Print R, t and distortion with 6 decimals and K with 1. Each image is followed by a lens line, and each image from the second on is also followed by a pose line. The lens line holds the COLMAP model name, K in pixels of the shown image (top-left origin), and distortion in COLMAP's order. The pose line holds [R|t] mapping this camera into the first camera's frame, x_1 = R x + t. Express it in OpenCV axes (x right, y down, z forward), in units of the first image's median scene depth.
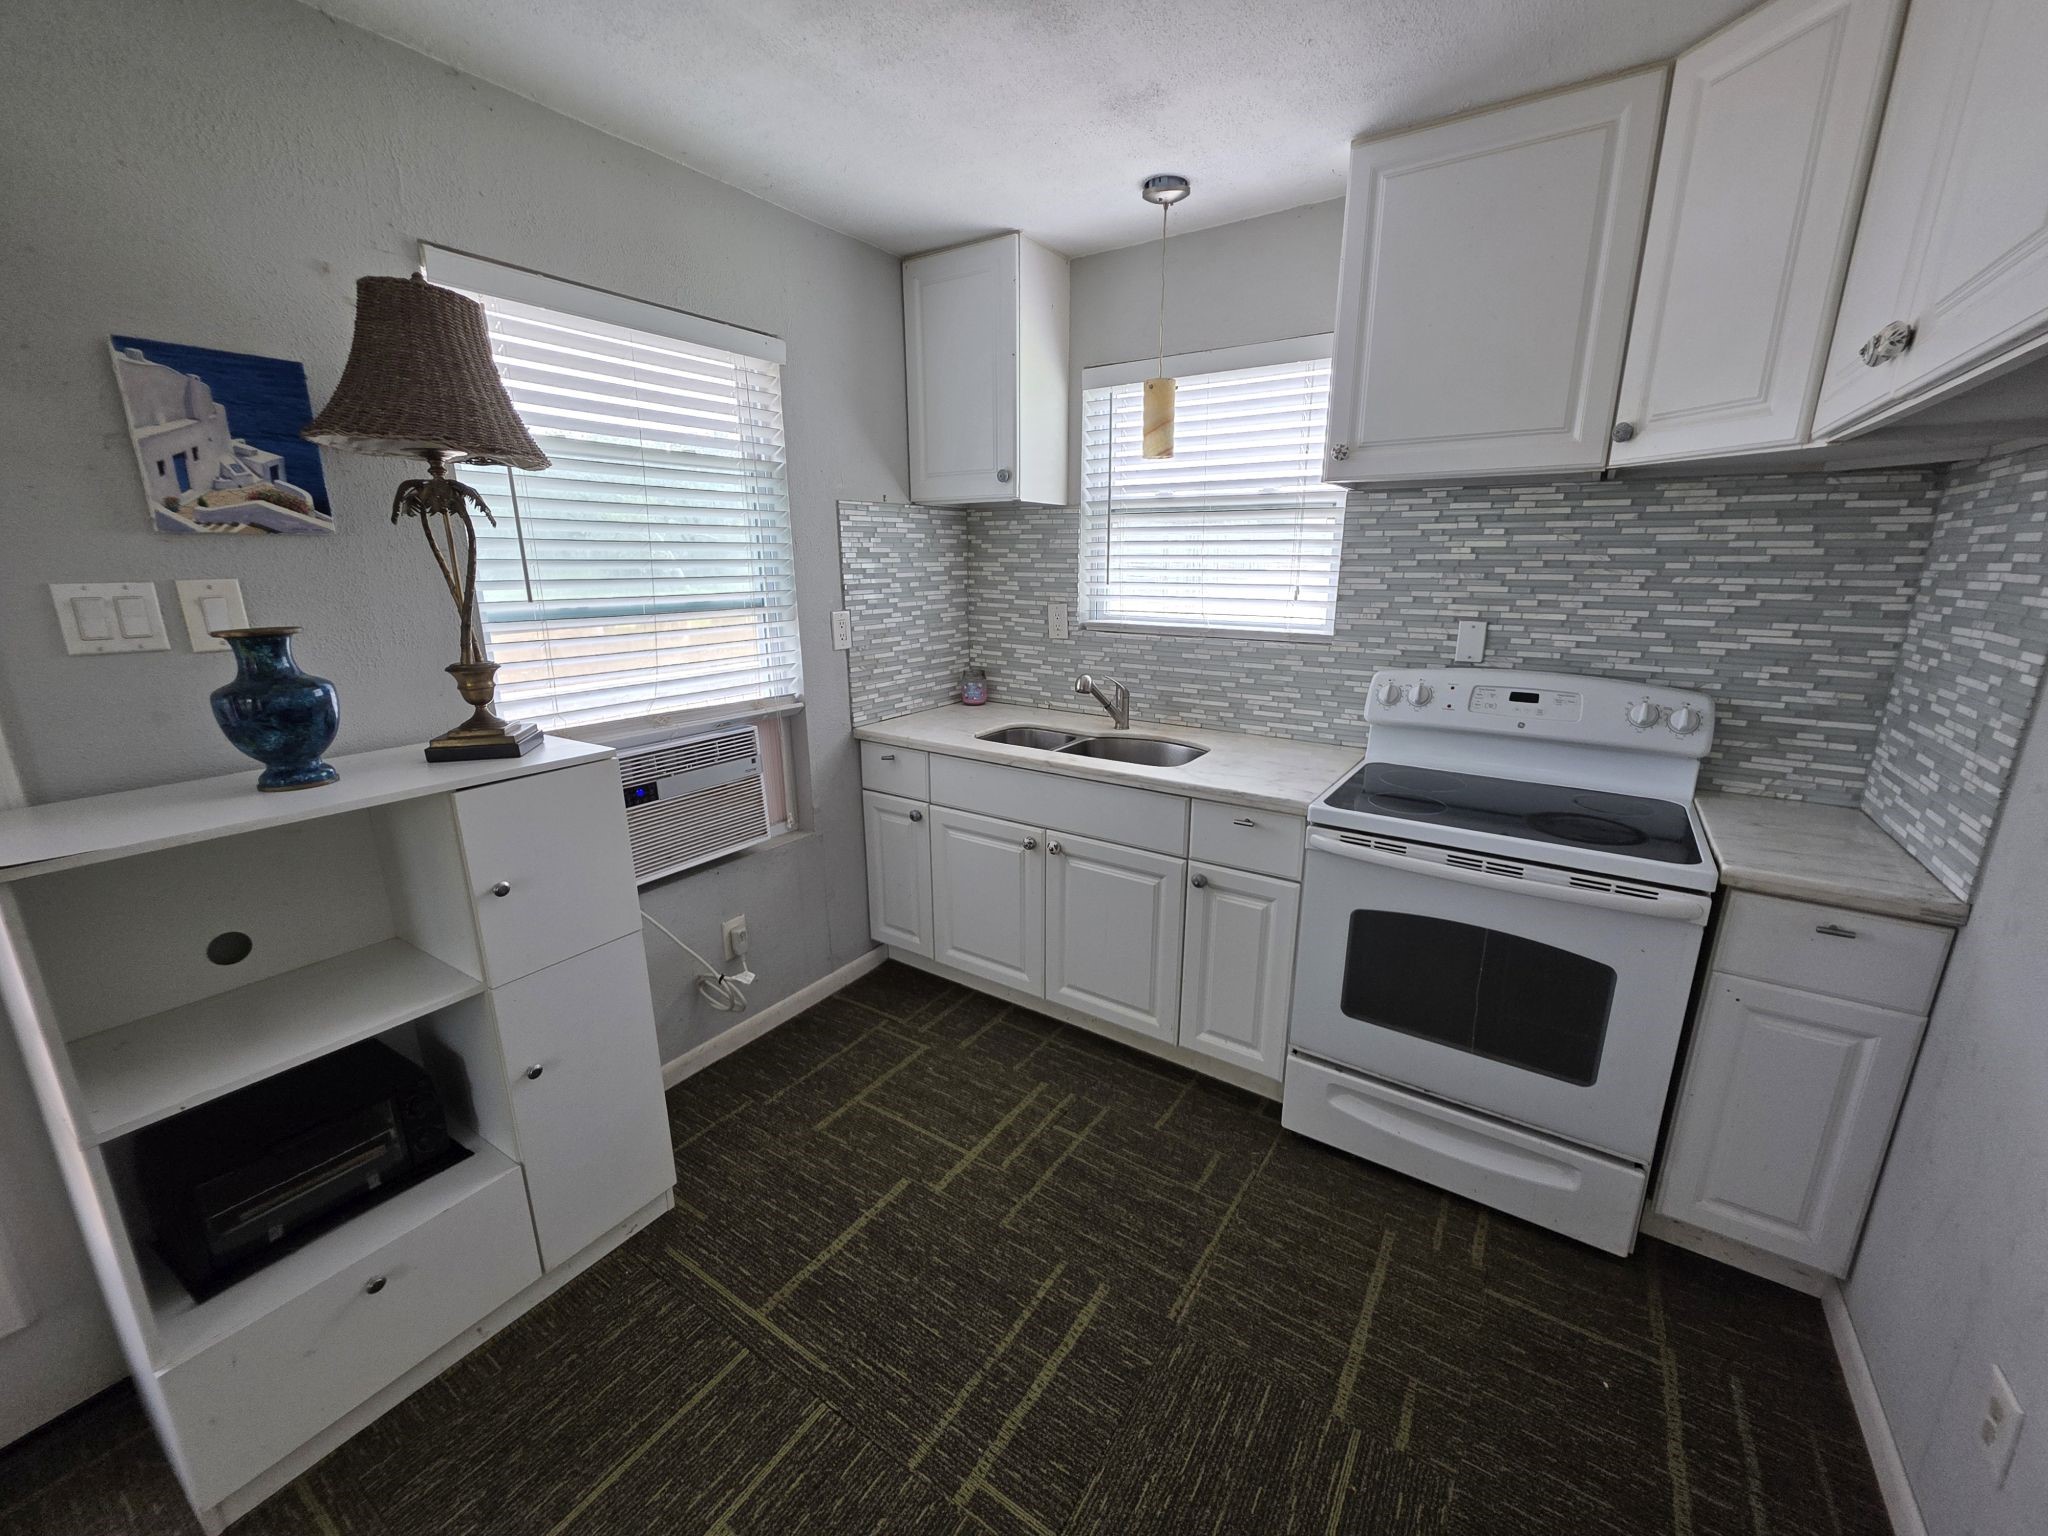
lens RADIAL K [[816.5, 0, 1033.0], [0, 816.5, 767.4], [0, 0, 1]] dist [0.001565, -0.000952]
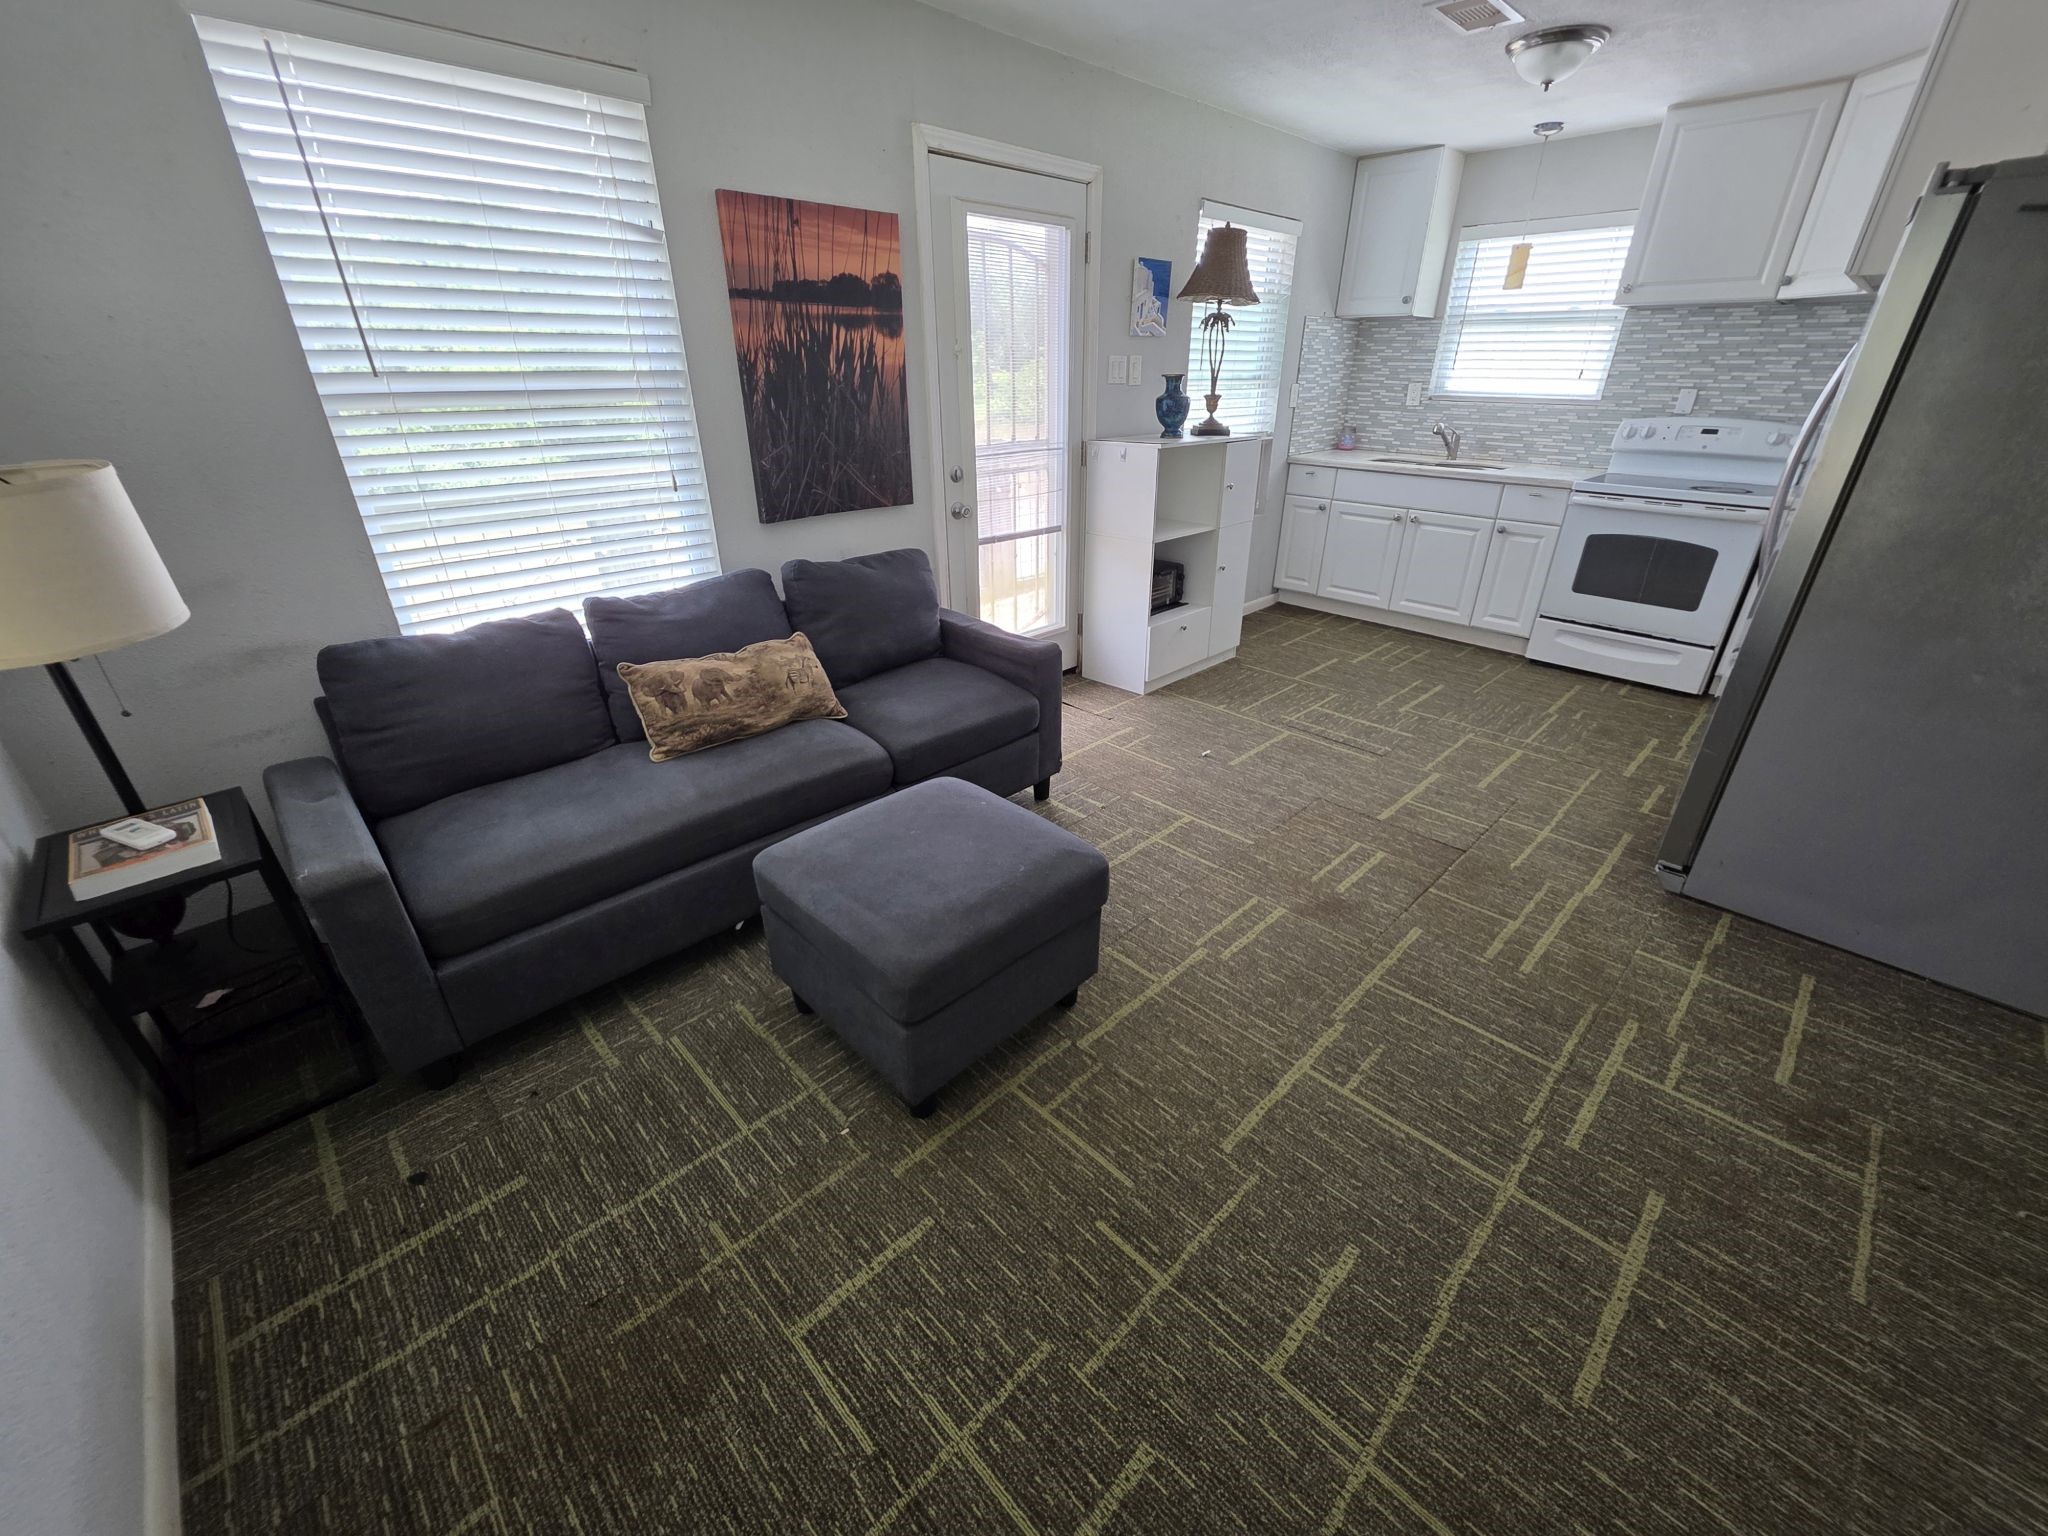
lens RADIAL K [[820.0, 0, 1032.5], [0, 820.0, 766.9], [0, 0, 1]] dist [0.001788, -0.000549]
pose [[0.979548, 0.092845, -0.178511, -0.504352], [-0.055010, 0.976949, 0.206261, 0.360272], [0.193546, -0.192223, 0.962076, -1.243973]]
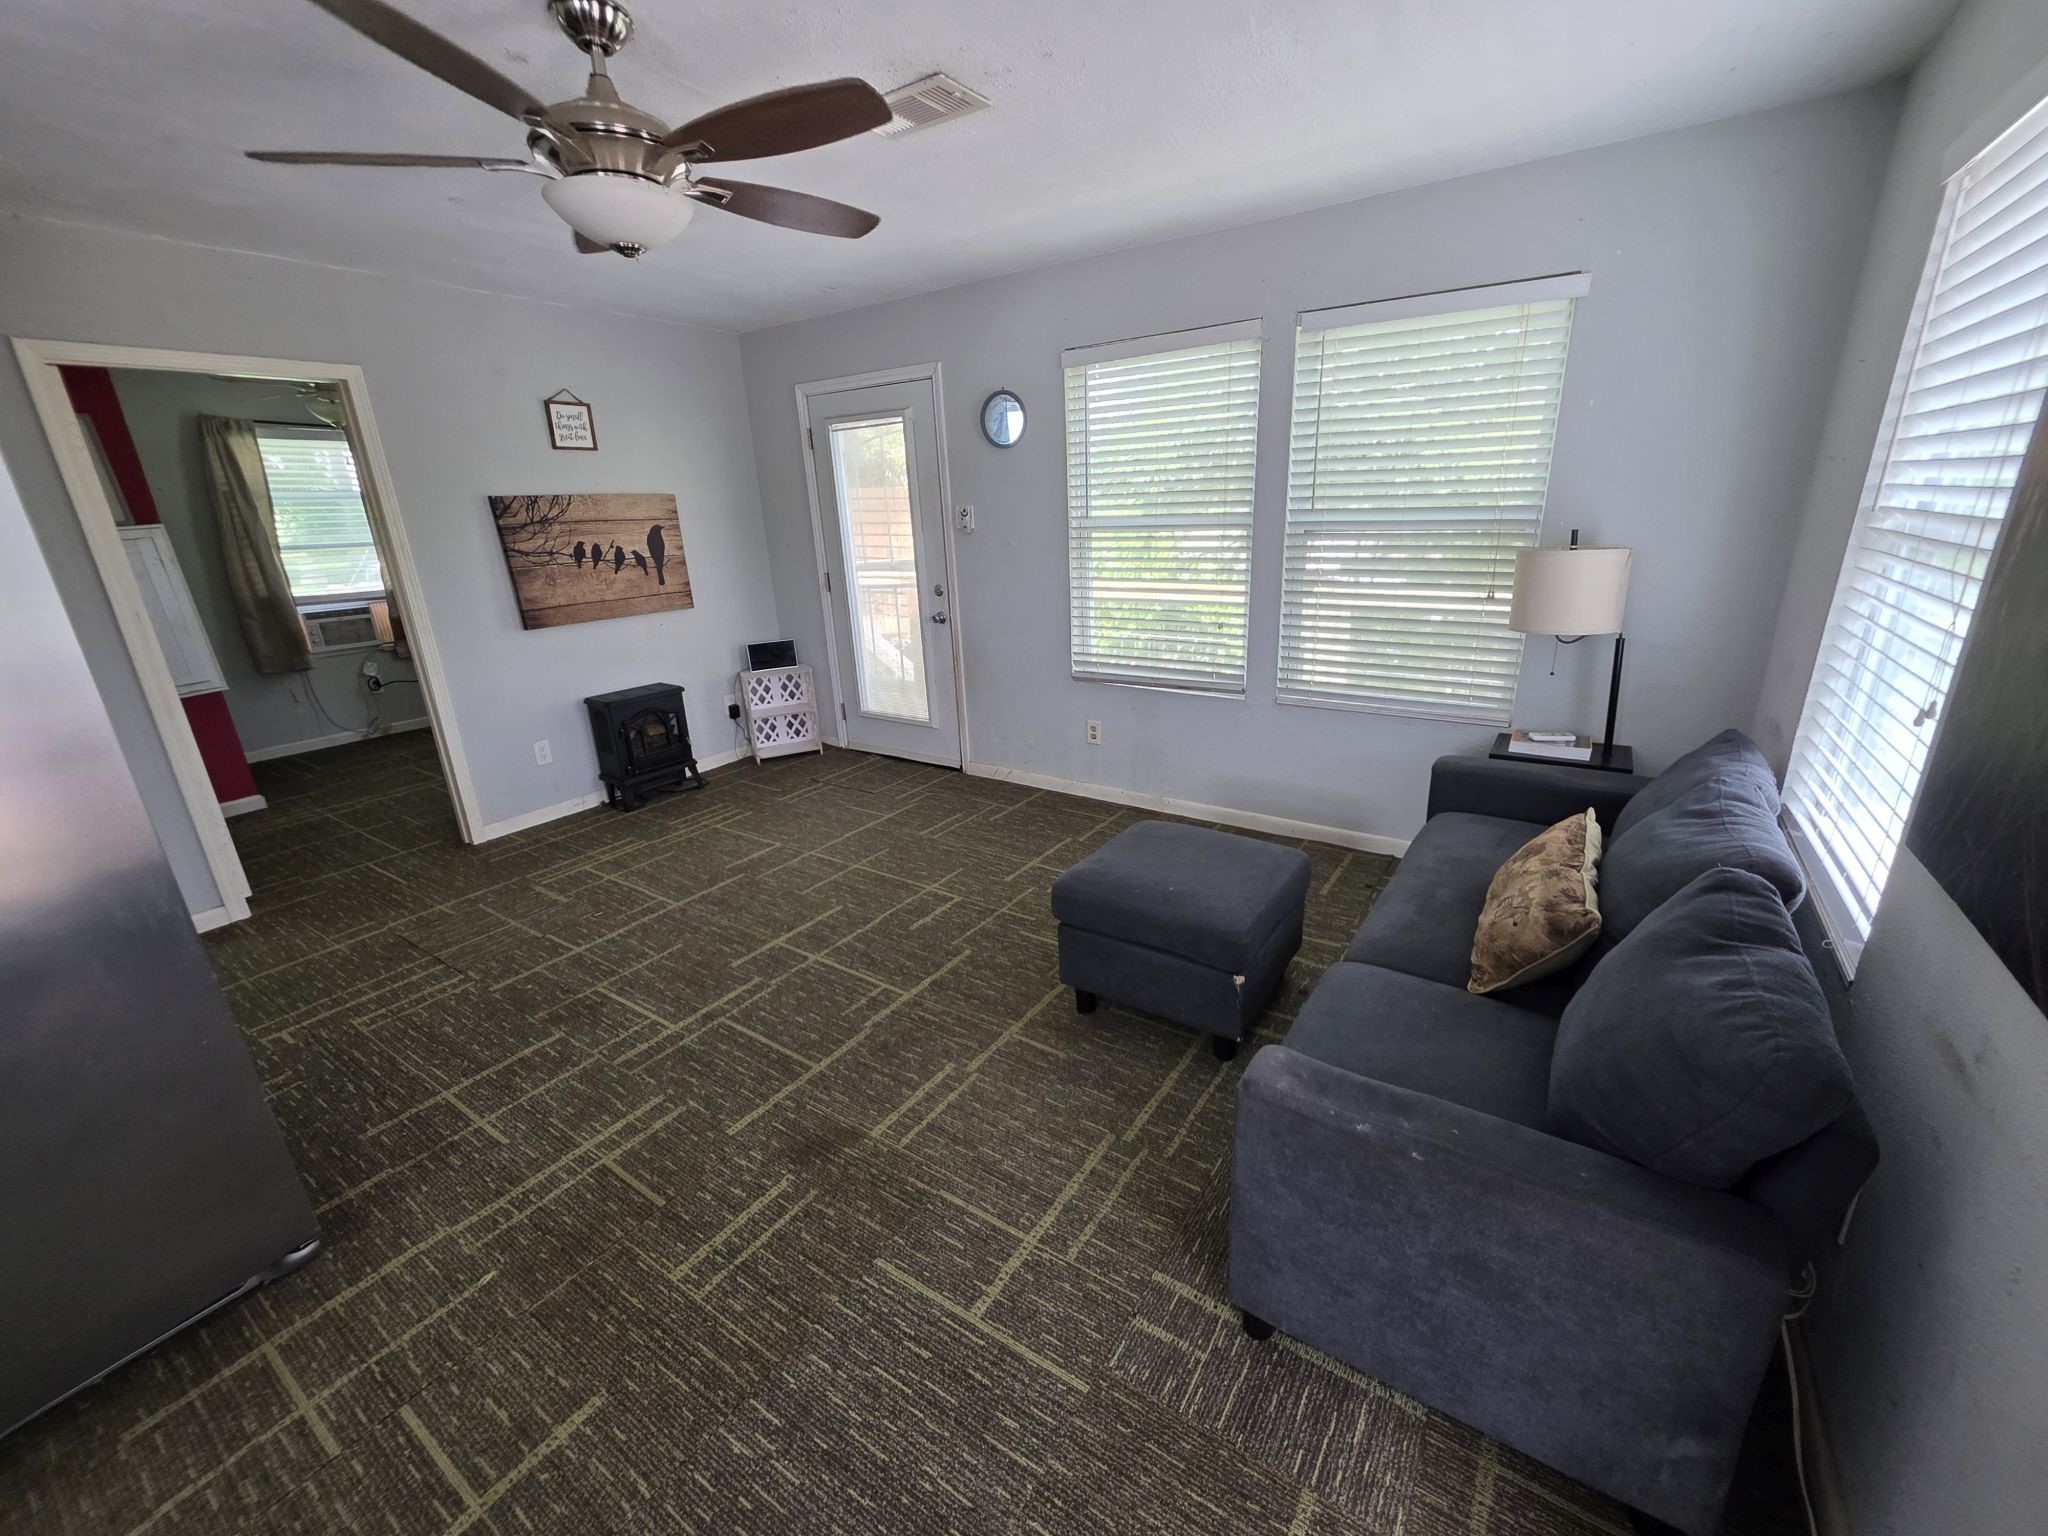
lens RADIAL K [[824.4, 0, 1036.7], [0, 824.4, 768.6], [0, 0, 1]] dist [0.001281, -0.000475]
pose [[-0.999248, 0.036776, 0.012321, -0.569093], [0.037575, 0.839173, 0.542564, -0.110899], [0.009614, 0.542619, -0.839924, 0.440051]]
